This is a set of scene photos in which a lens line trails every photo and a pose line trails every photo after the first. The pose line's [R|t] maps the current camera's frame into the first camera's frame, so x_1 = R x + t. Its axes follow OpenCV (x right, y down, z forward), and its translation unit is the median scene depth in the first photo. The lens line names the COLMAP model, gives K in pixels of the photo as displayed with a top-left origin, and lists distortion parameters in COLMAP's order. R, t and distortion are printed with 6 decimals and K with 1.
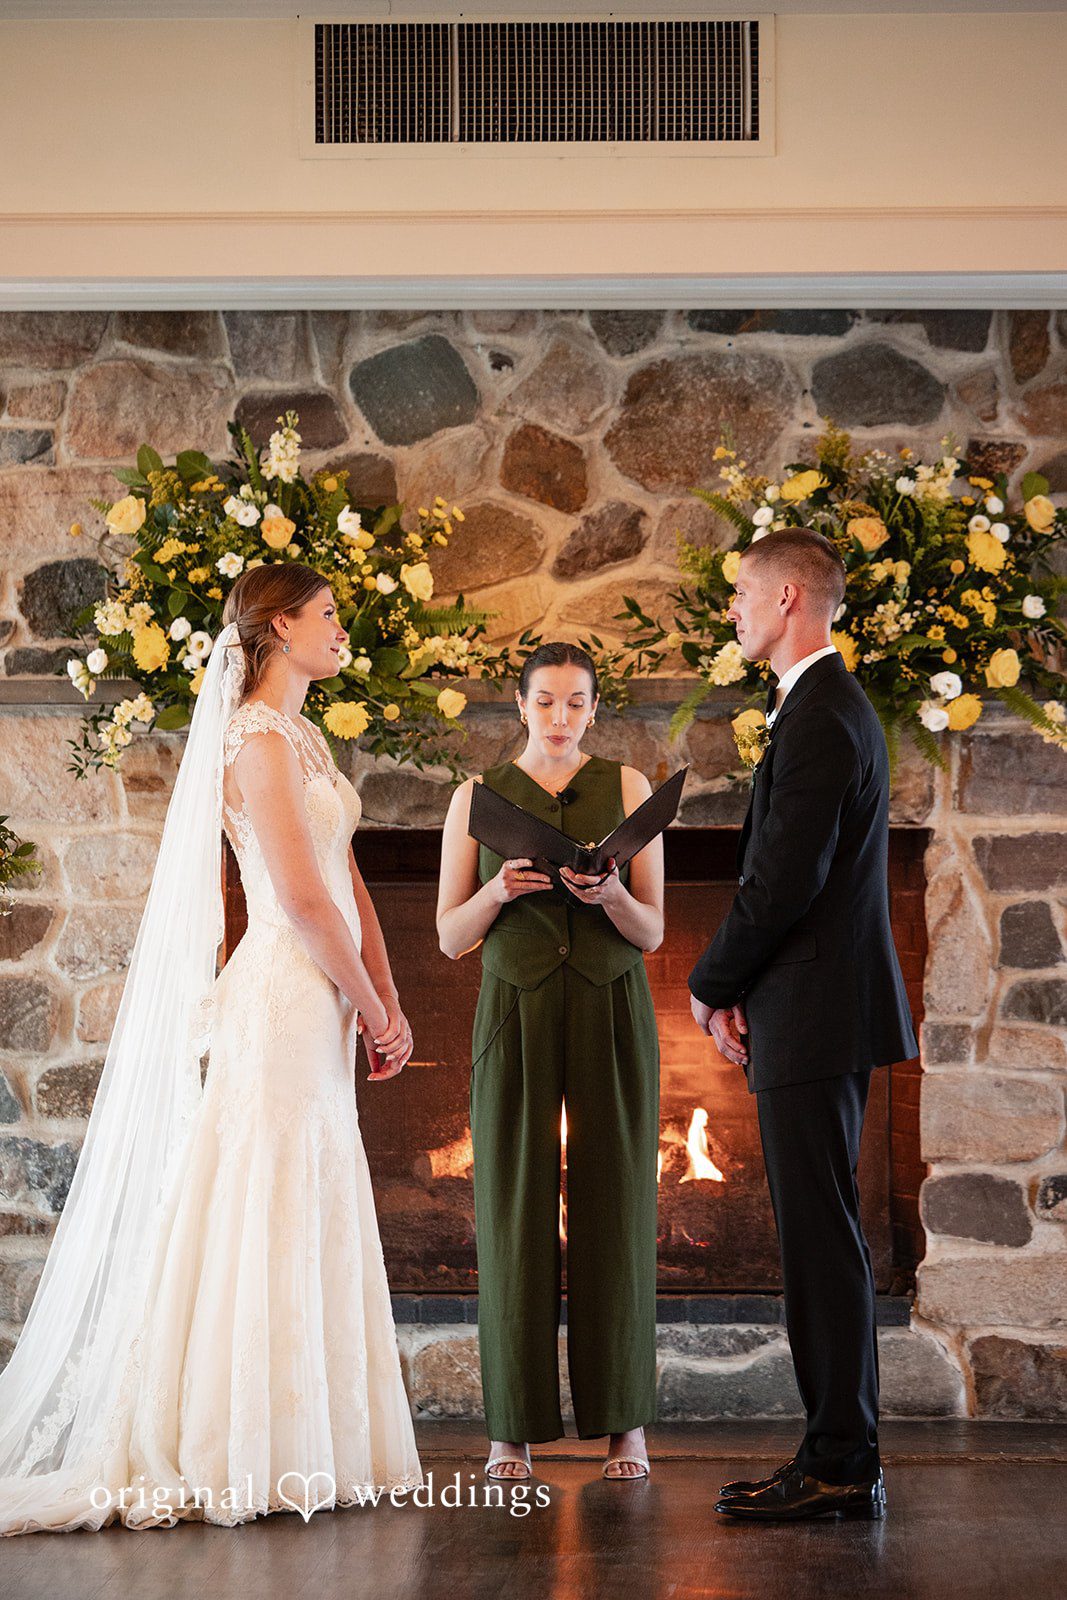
lens RADIAL K [[5786.2, 0, 533.5], [0, 5786.2, 800.0], [0, 0, 1]] dist [0.020989, 0.142671]
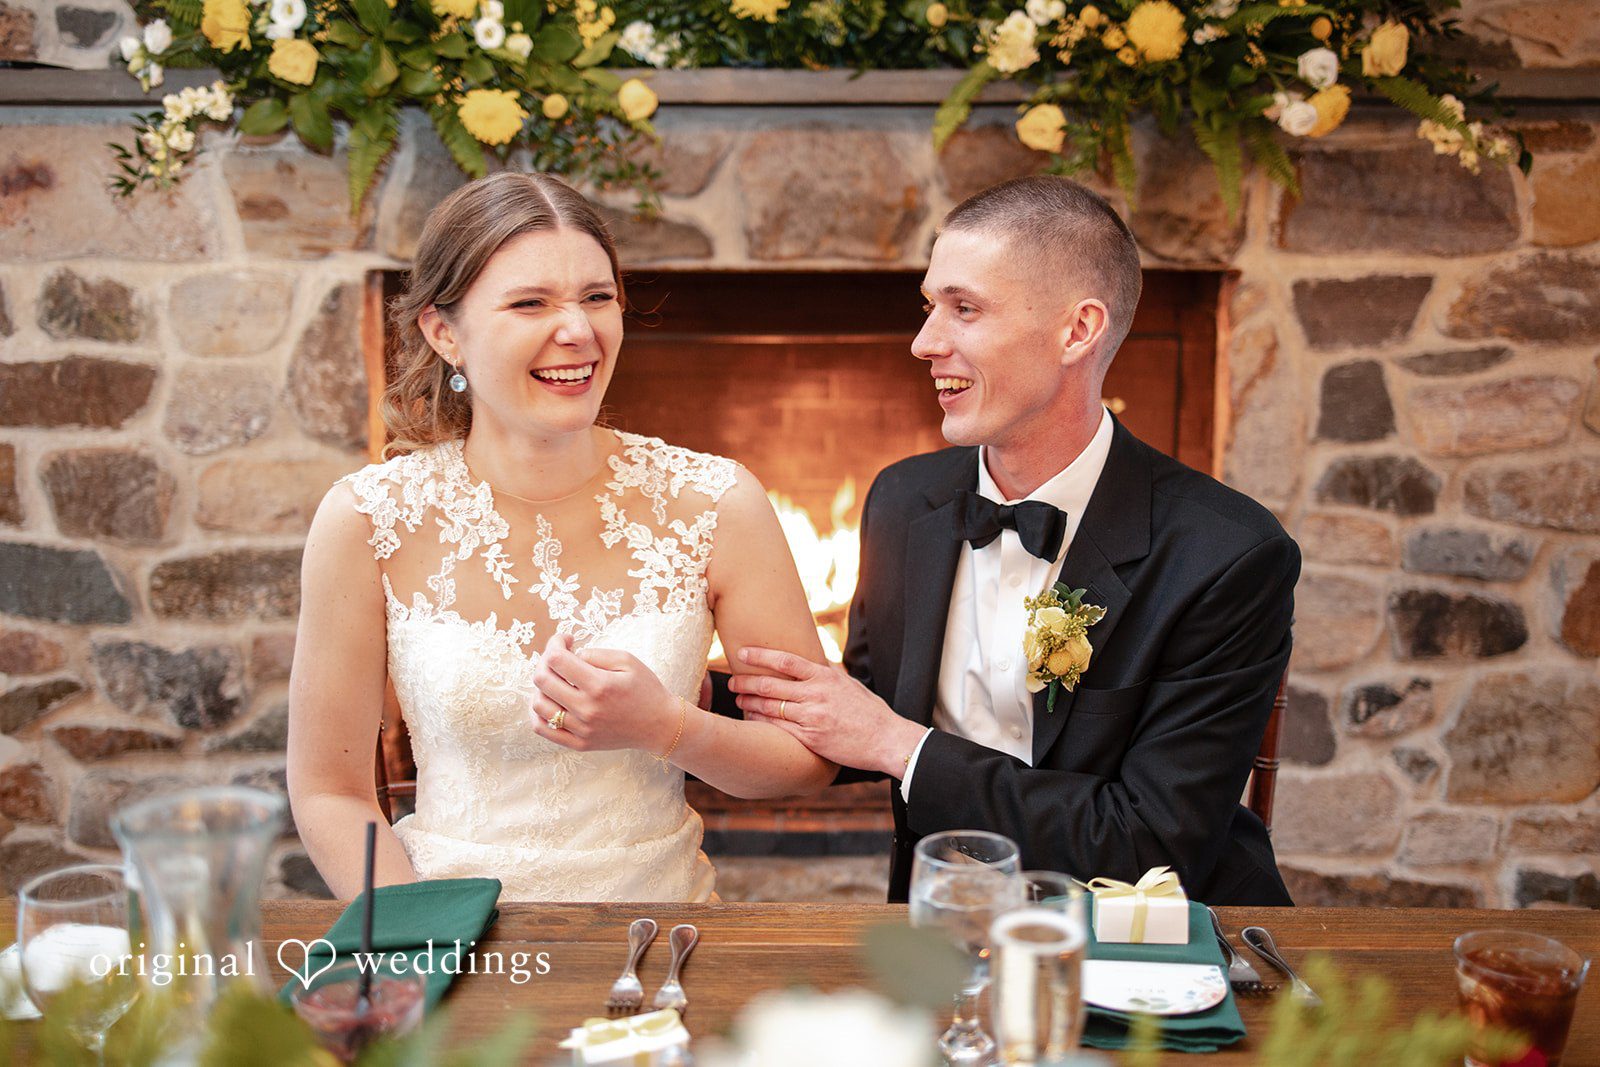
lens RADIAL K [[1701.7, 0, 800.0], [0, 1701.7, 533.5], [0, 0, 1]] dist [0.012914, 0.012816]
pose [[0.999449, -0.002874, 0.033077, -0.000823], [-0.002373, 0.987519, 0.157481, 0.004042], [-0.033117, -0.157473, 0.986968, 0.759987]]
